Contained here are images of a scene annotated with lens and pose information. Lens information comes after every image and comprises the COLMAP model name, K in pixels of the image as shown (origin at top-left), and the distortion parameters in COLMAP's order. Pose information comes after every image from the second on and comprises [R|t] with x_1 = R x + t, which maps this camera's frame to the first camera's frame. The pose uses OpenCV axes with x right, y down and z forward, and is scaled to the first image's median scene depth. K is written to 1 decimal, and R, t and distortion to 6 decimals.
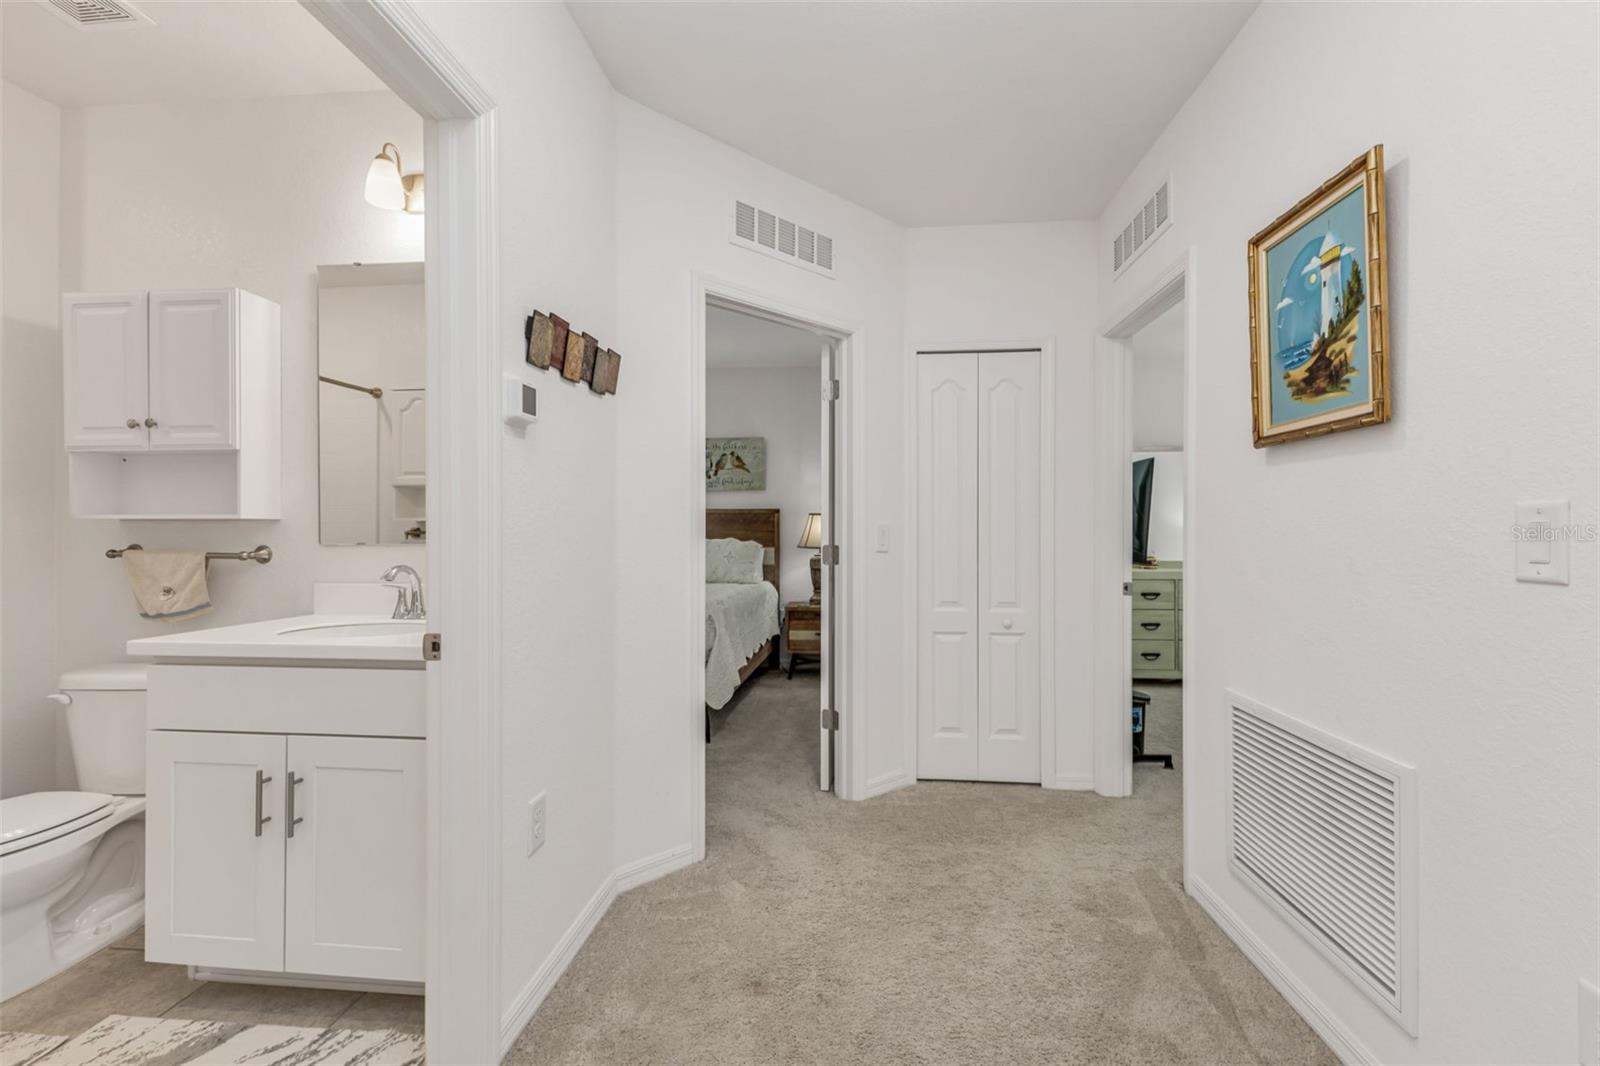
lens RADIAL K [[702.1, 0, 796.9], [0, 702.1, 530.1], [0, 0, 1]] dist [0.011229, -0.003587]
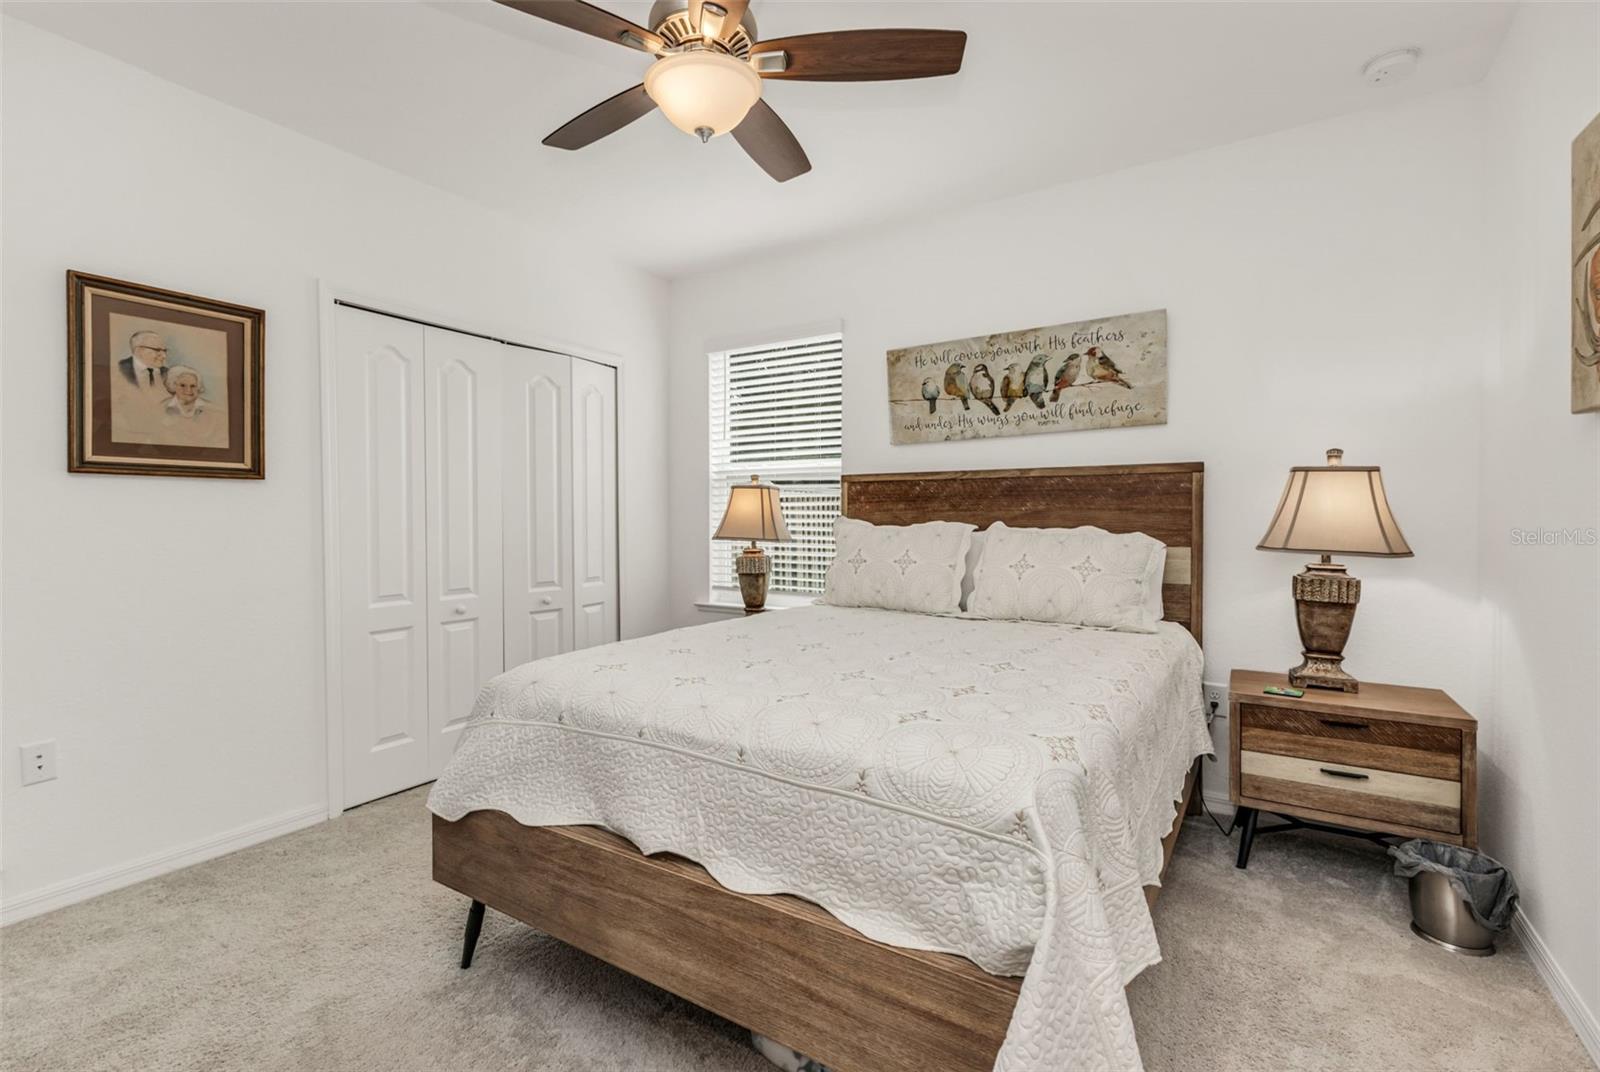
lens RADIAL K [[702.1, 0, 797.0], [0, 702.1, 532.3], [0, 0, 1]] dist [0.011229, -0.003587]
pose [[0.887040, 0.002407, -0.461686, -0.051746], [0.007569, 0.999776, 0.019755, 0.004385], [0.461630, -0.021018, 0.886823, 0.513760]]
